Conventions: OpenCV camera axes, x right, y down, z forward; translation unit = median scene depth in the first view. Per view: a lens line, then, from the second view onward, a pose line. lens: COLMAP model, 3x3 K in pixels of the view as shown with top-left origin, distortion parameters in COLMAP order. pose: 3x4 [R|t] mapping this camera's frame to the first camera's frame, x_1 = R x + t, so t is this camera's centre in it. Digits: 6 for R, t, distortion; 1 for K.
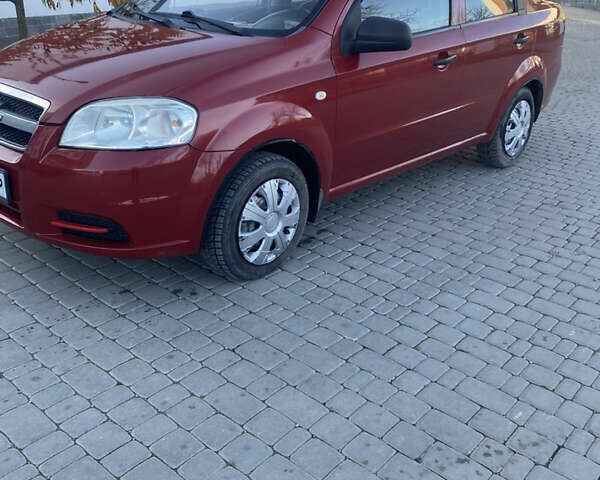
lens RADIAL K [[602.4, 0, 300.0], [0, 602.4, 240.0], [0, 0, 1]] dist [0.106059, -0.235960]
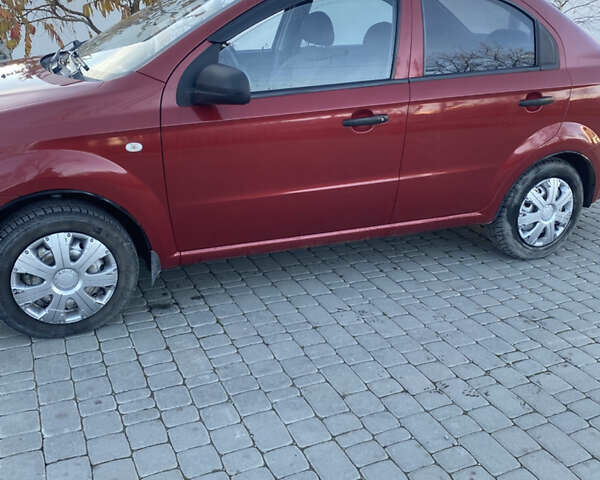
lens RADIAL K [[602.4, 0, 300.0], [0, 602.4, 240.0], [0, 0, 1]] dist [0.106059, -0.235960]
pose [[0.916317, 0.148823, -0.371772, 0.561358], [-0.171021, 0.984890, -0.027263, -0.114183], [0.362098, 0.088563, 0.927923, 0.260984]]
